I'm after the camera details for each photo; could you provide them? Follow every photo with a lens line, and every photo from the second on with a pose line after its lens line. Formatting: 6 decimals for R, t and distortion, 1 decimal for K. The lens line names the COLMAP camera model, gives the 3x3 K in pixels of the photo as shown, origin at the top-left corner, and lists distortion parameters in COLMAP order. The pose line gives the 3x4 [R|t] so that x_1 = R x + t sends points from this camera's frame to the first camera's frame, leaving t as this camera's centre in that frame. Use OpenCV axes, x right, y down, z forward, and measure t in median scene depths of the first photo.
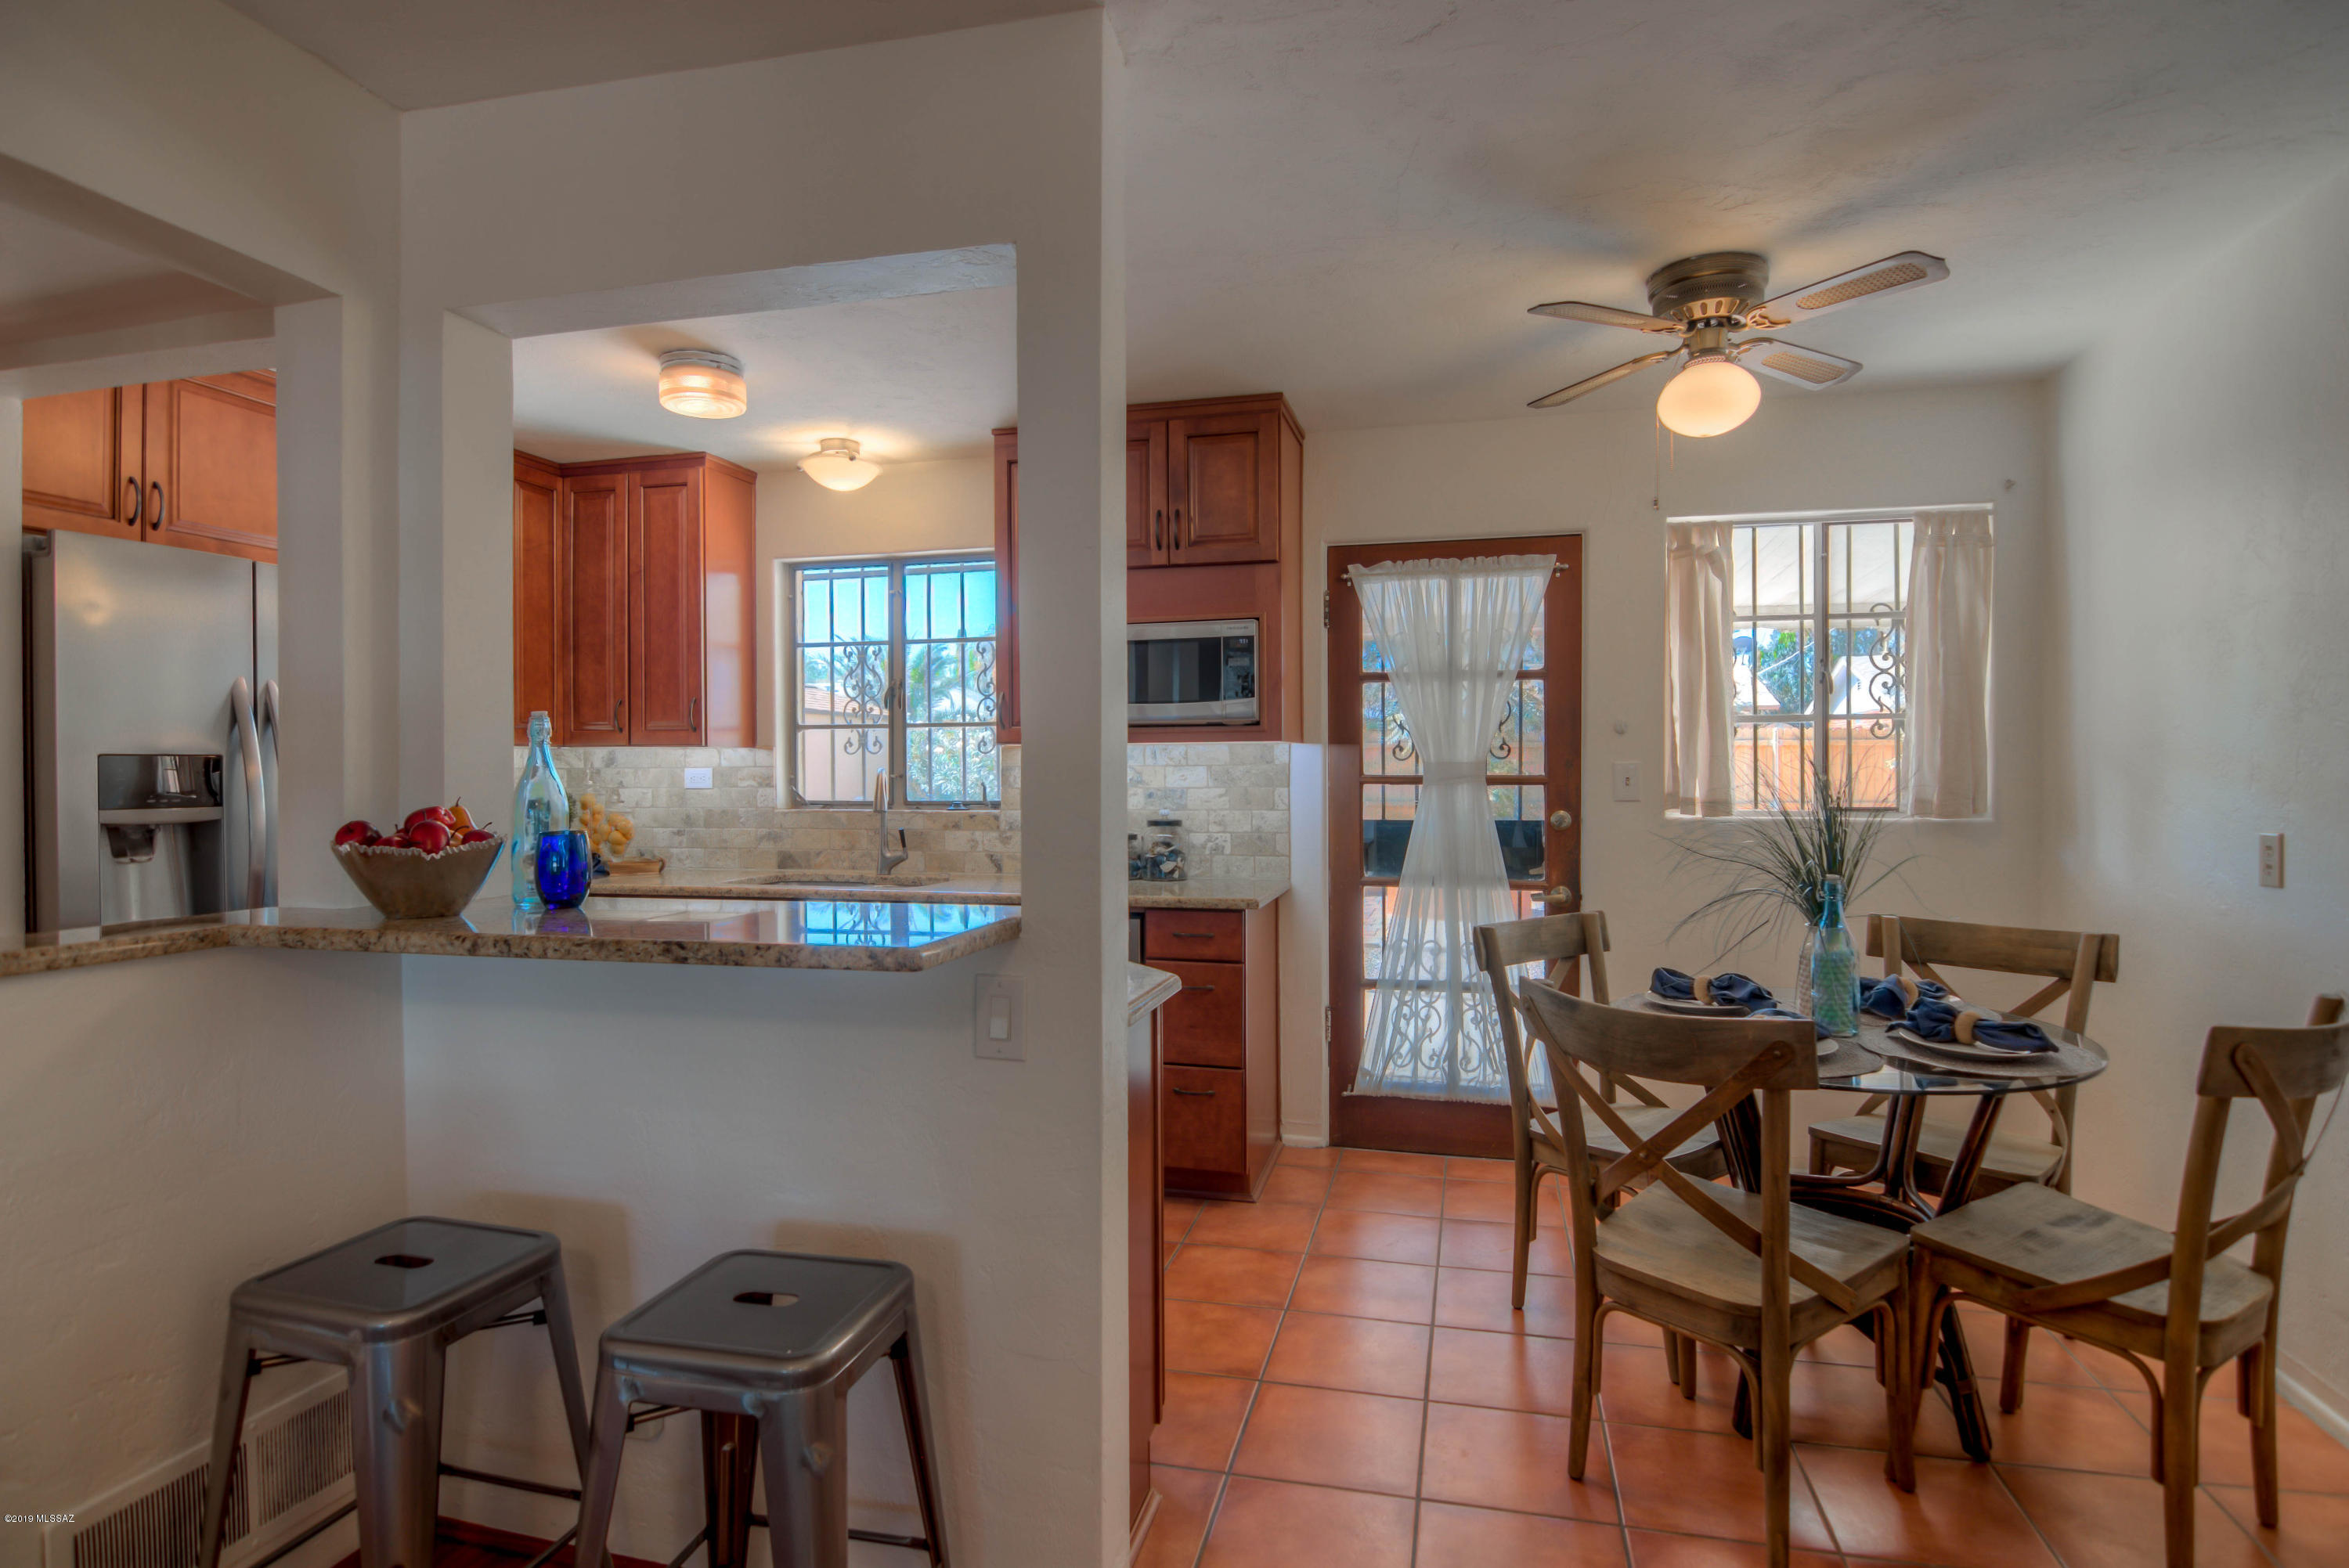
lens RADIAL K [[1228.1, 0, 1174.8], [0, 1228.1, 773.7], [0, 0, 1]] dist [-0.002426, -0.001487]
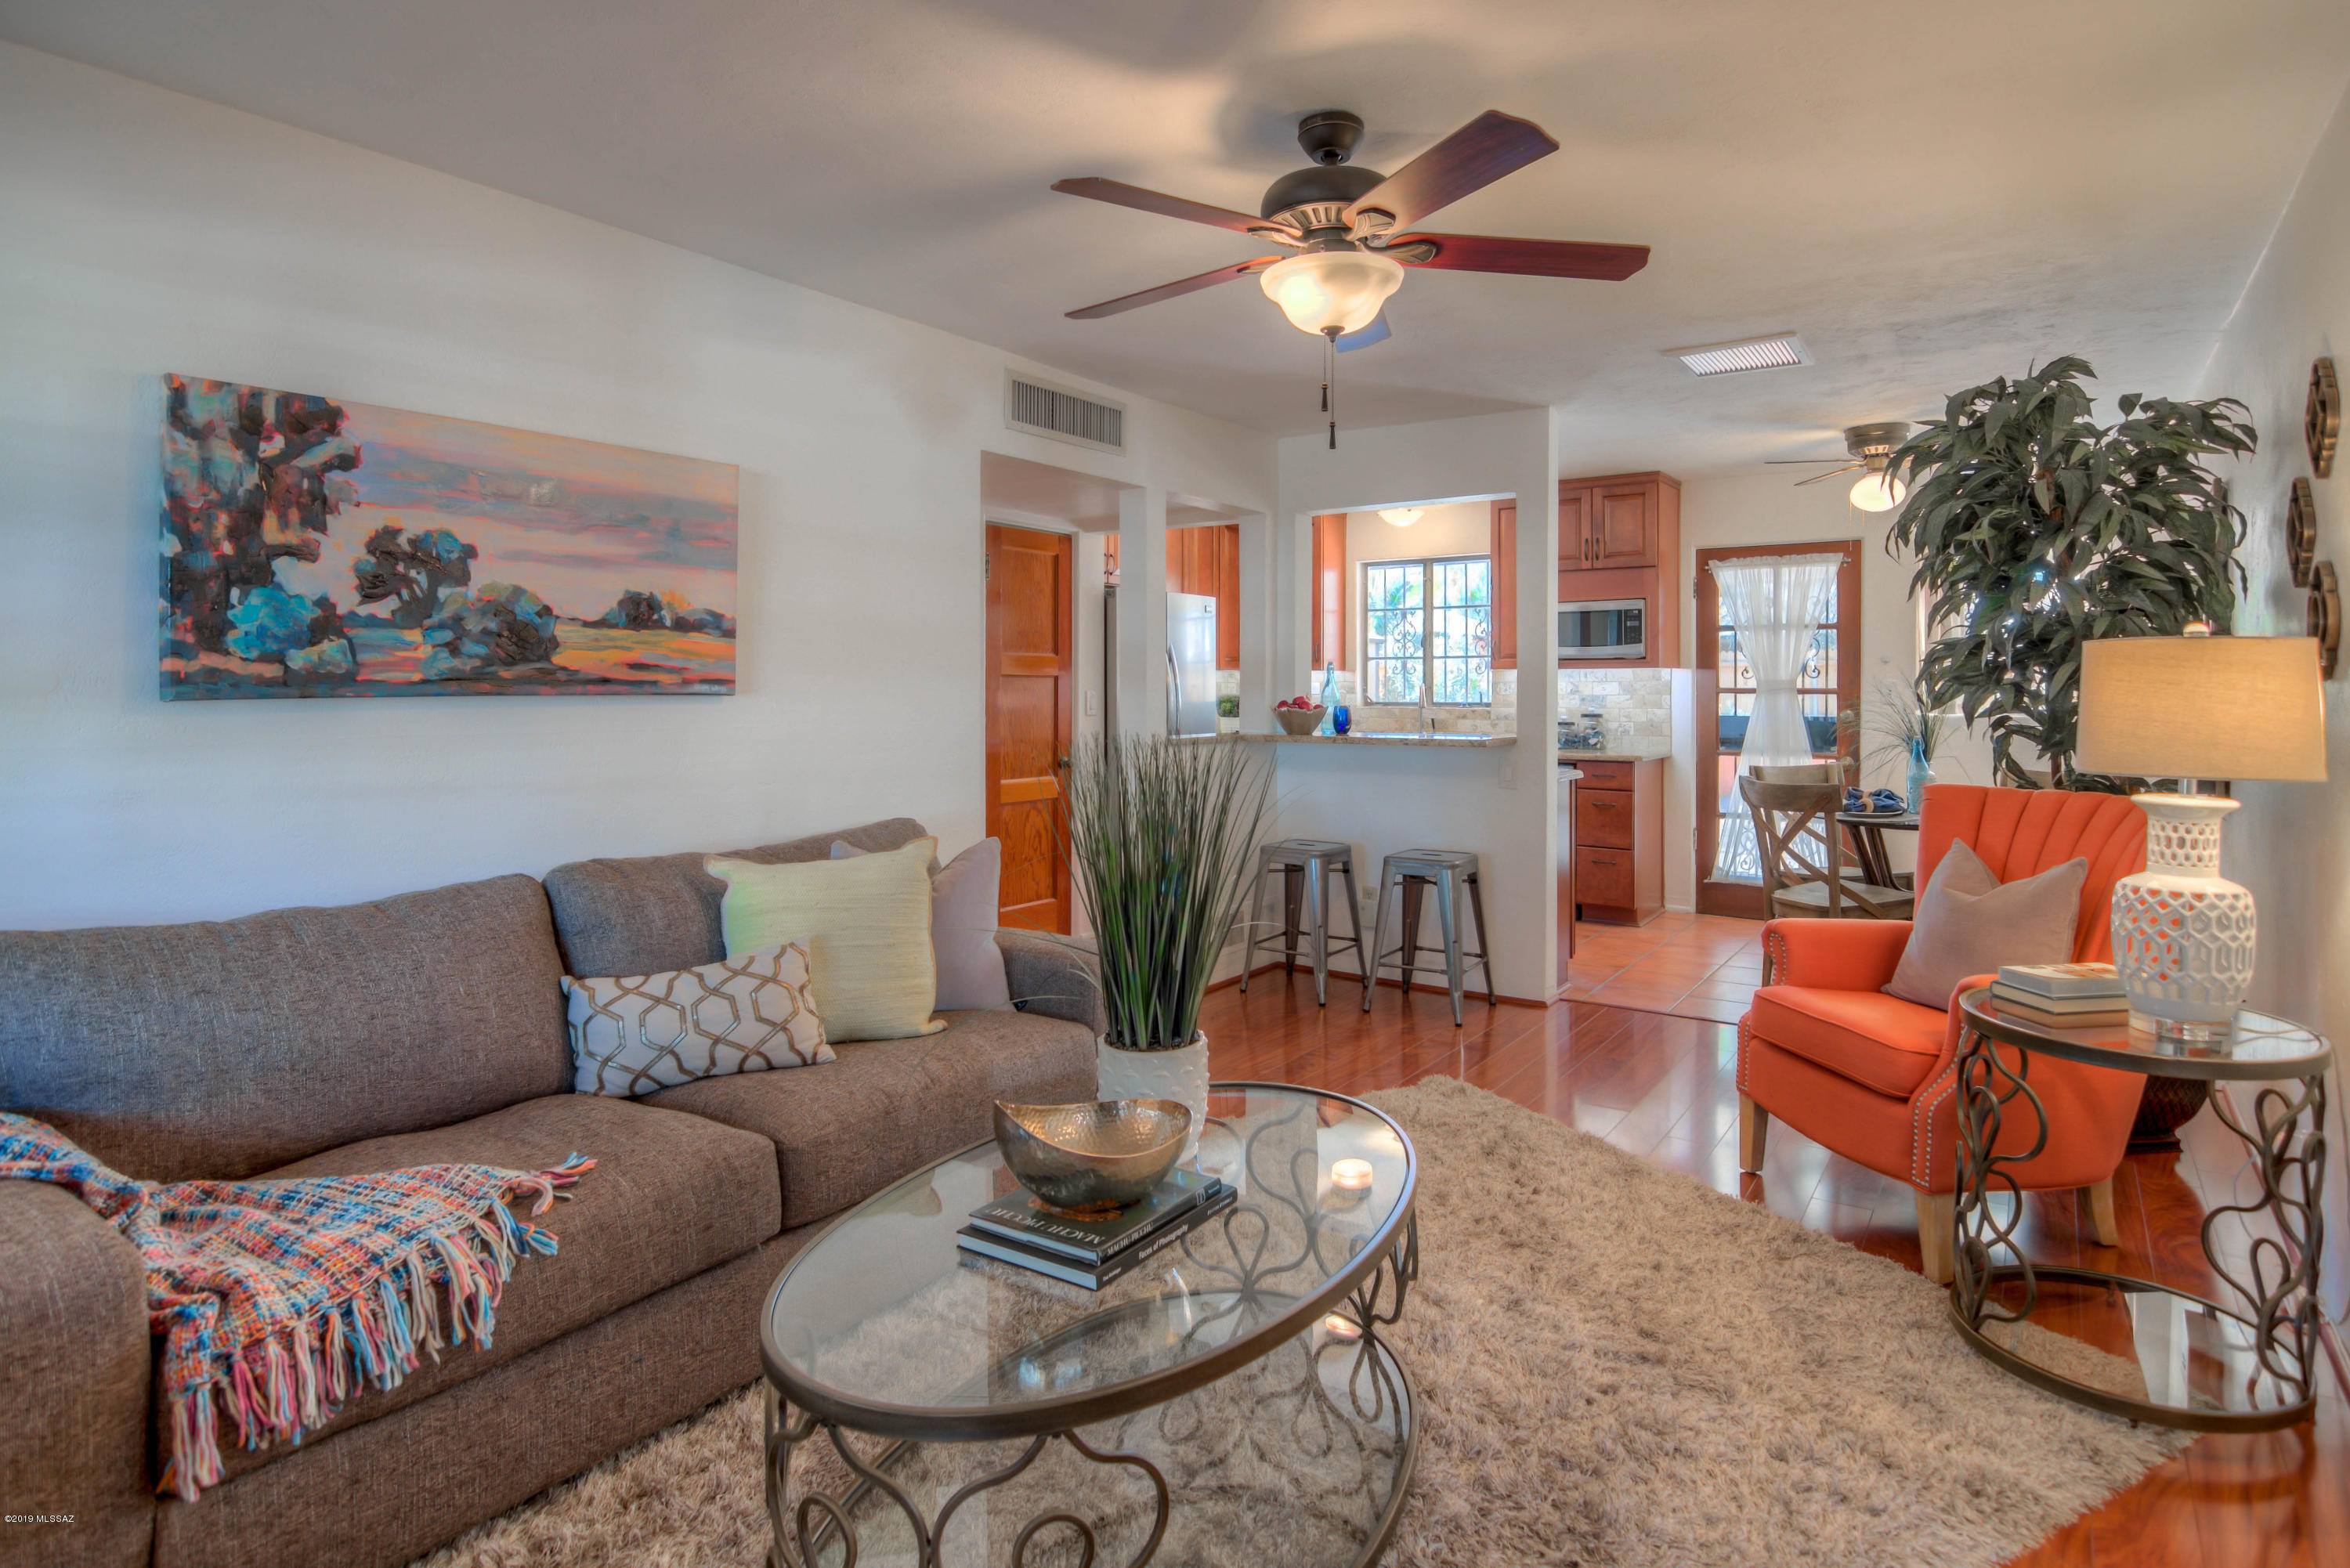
lens RADIAL K [[1279.7, 0, 1173.7], [0, 1279.7, 684.6], [0, 0, 1]] dist [-0.002799, -0.000690]
pose [[0.936589, 0.003800, -0.350409, 0.072039], [-0.005130, 0.999983, -0.002868, 0.005585], [0.350392, 0.004484, 0.936593, -0.882086]]
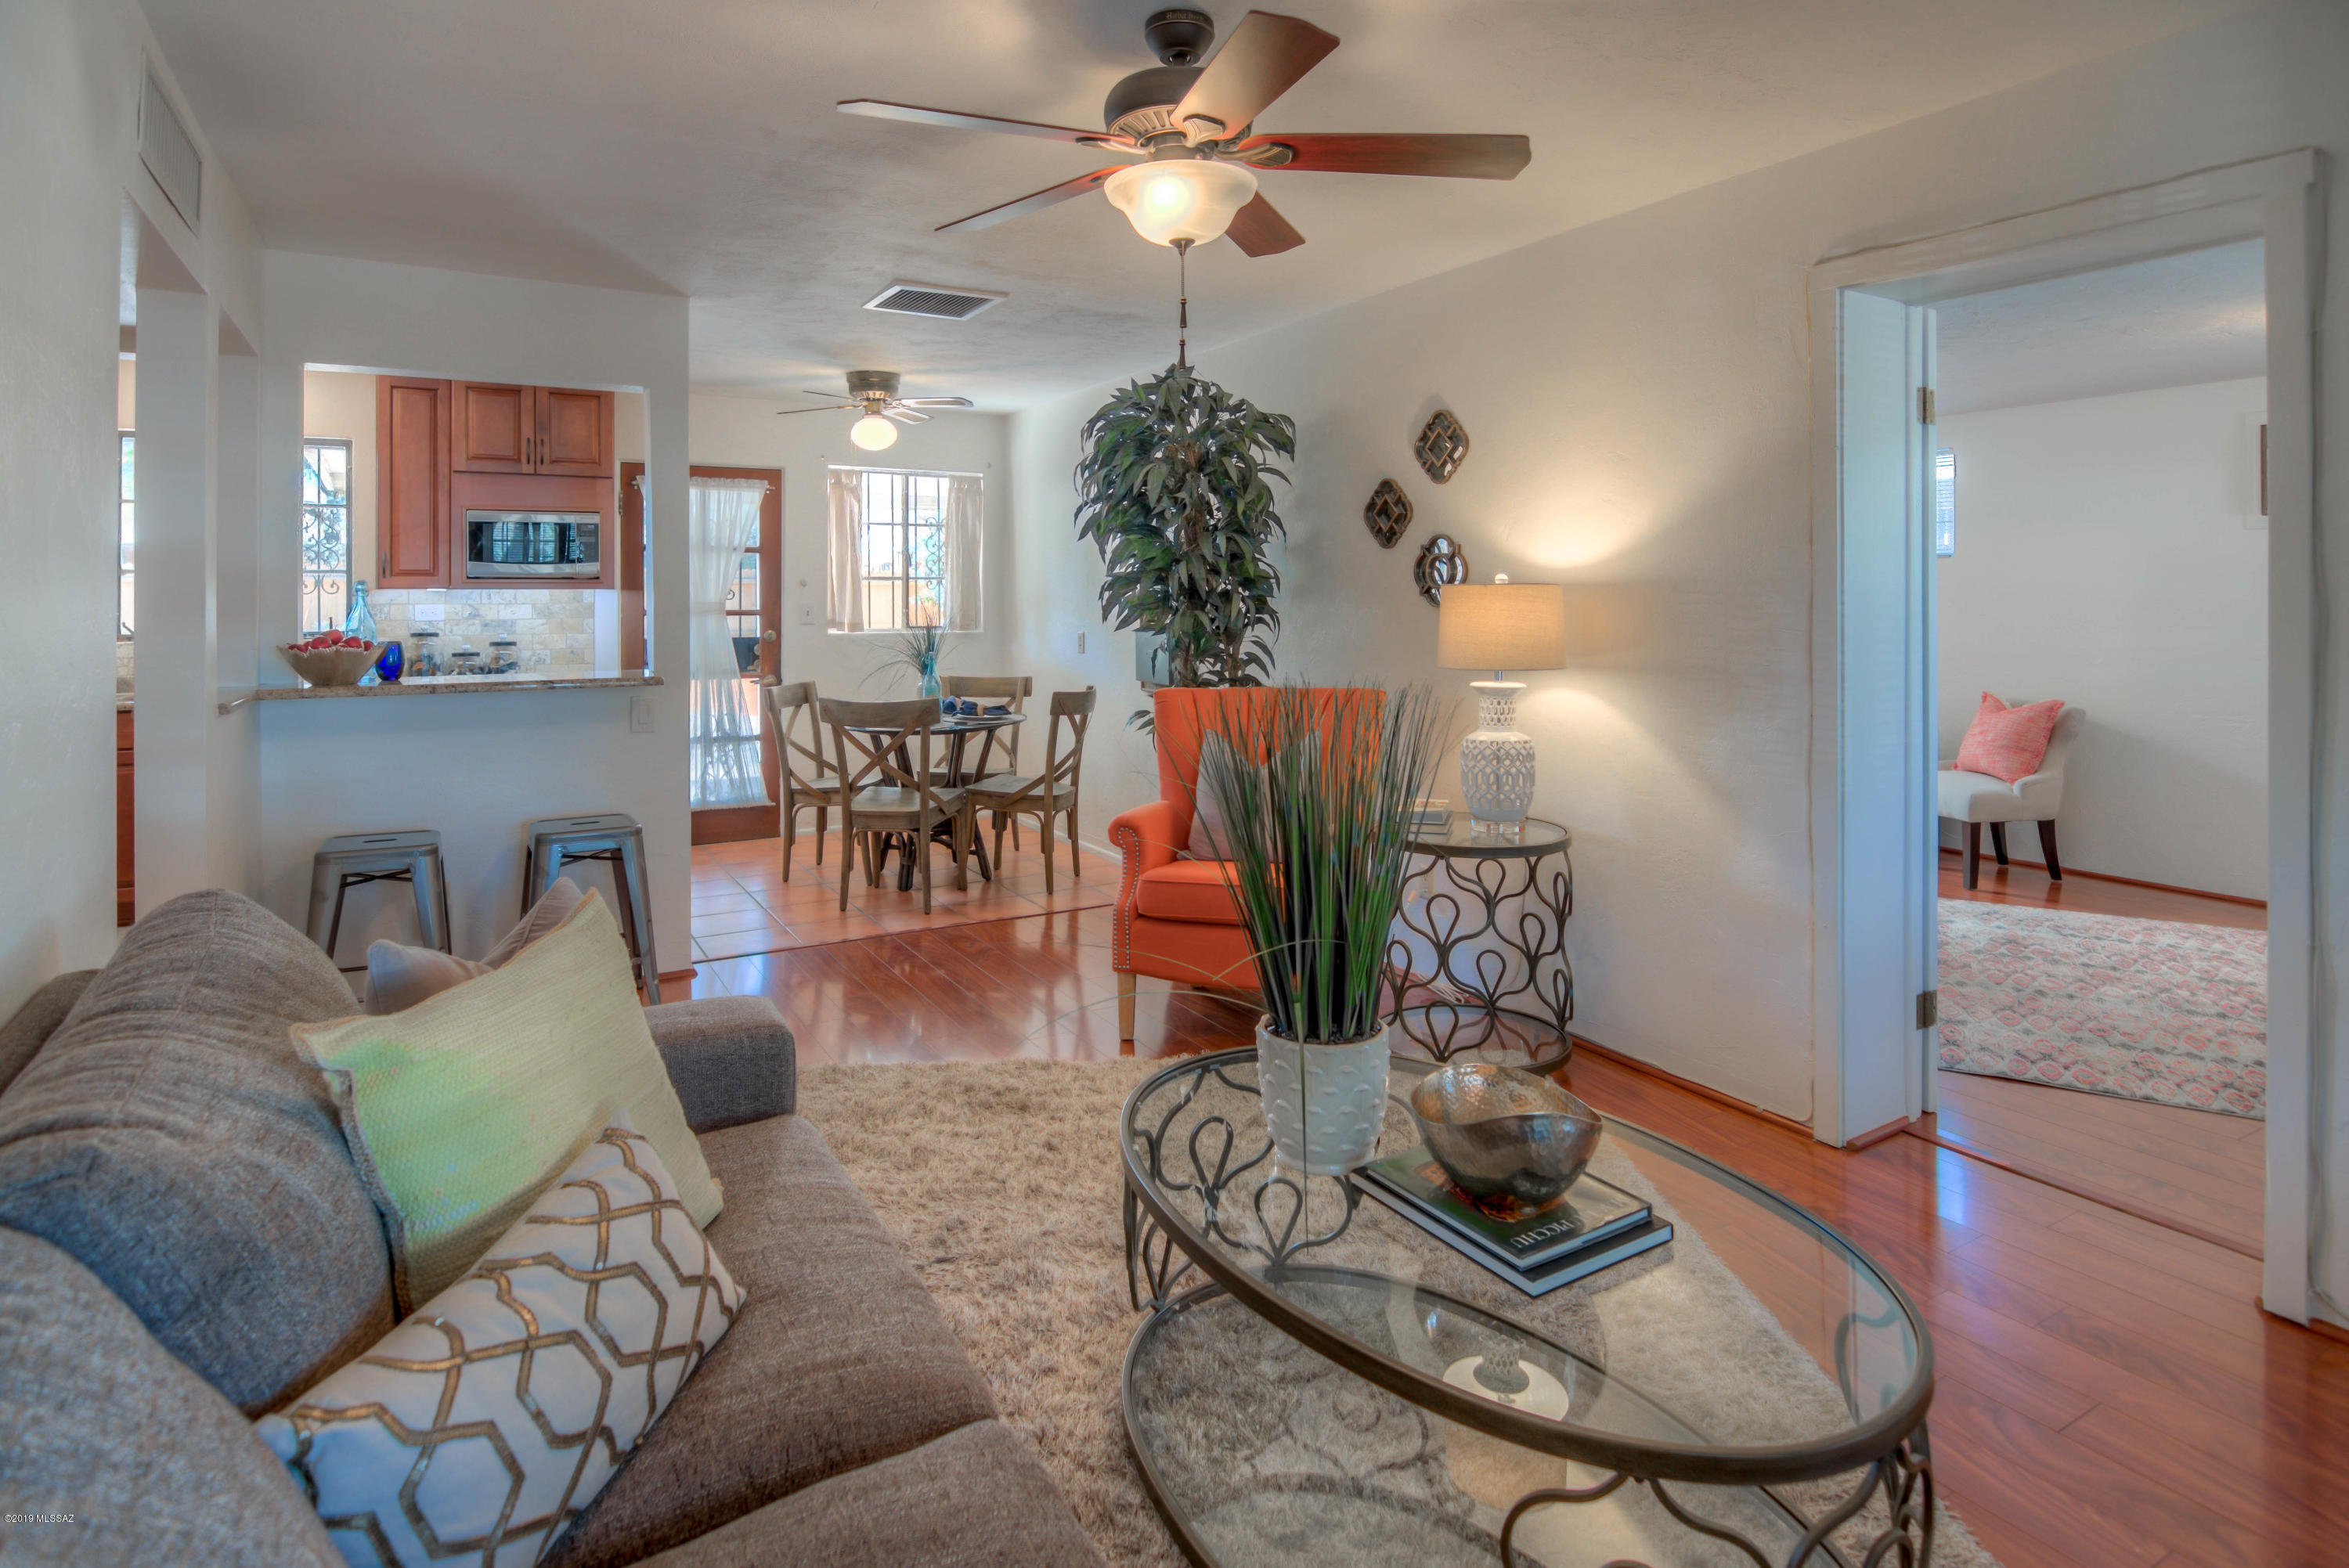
lens RADIAL K [[1265.3, 0, 1230.5], [0, 1265.3, 626.3], [0, 0, 1]] dist [-0.001224, -0.000276]
pose [[0.696513, -0.014416, 0.717400, -0.499606], [0.002702, 0.999844, 0.017469, -0.004454], [-0.717539, -0.010229, 0.696443, -0.681976]]
